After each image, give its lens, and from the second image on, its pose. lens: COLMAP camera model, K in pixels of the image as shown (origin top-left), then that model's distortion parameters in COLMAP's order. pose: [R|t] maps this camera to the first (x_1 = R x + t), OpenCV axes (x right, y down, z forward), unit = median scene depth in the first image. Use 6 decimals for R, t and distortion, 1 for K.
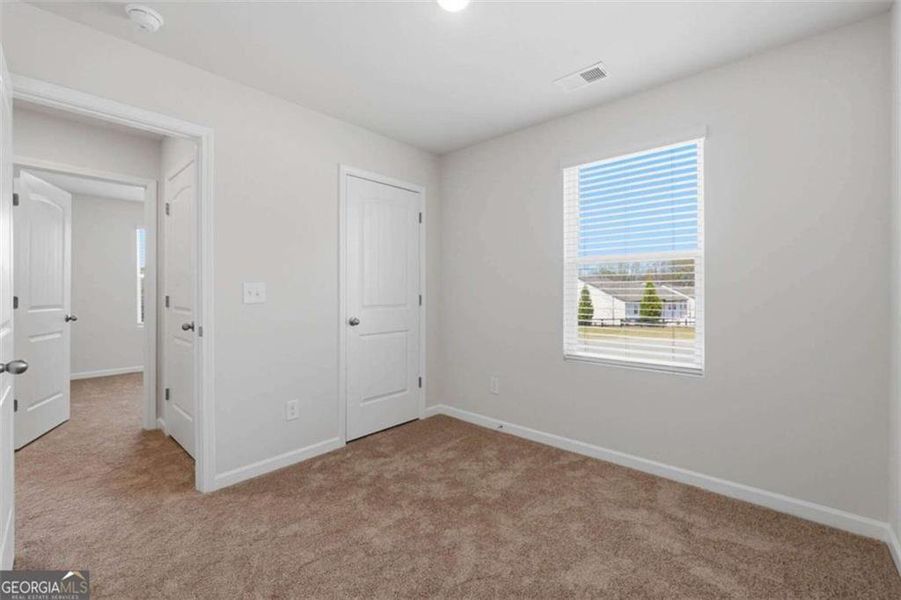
lens RADIAL K [[381.8, 0, 451.1], [0, 381.8, 296.4], [0, 0, 1]] dist [0.000072, 0.001412]
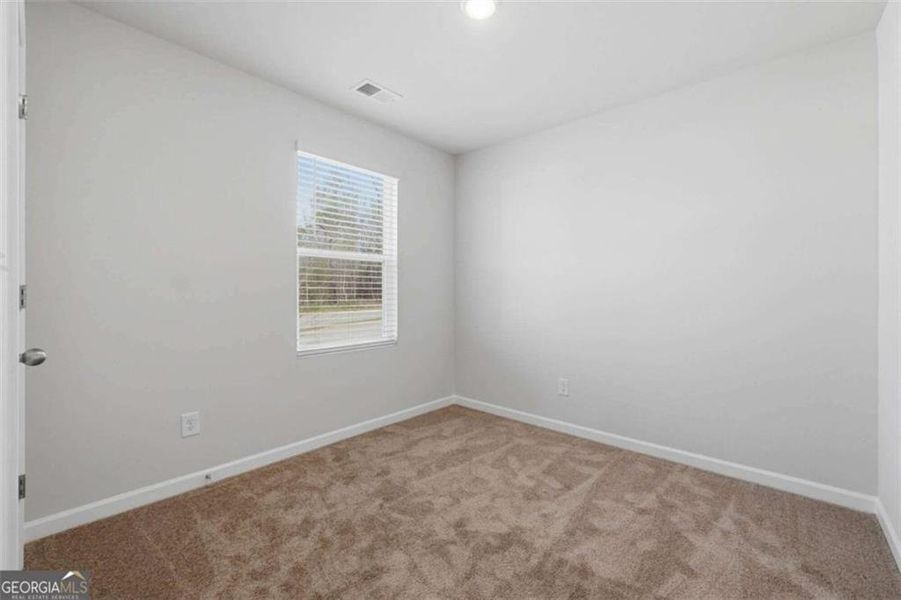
lens RADIAL K [[381.8, 0, 449.7], [0, 381.8, 293.3], [0, 0, 1]] dist [0.000072, 0.001412]
pose [[0.003433, -0.002720, 0.999990, -0.696132], [0.005478, 0.999981, 0.002701, 0.012409], [-0.999979, 0.005468, 0.003448, 0.702048]]
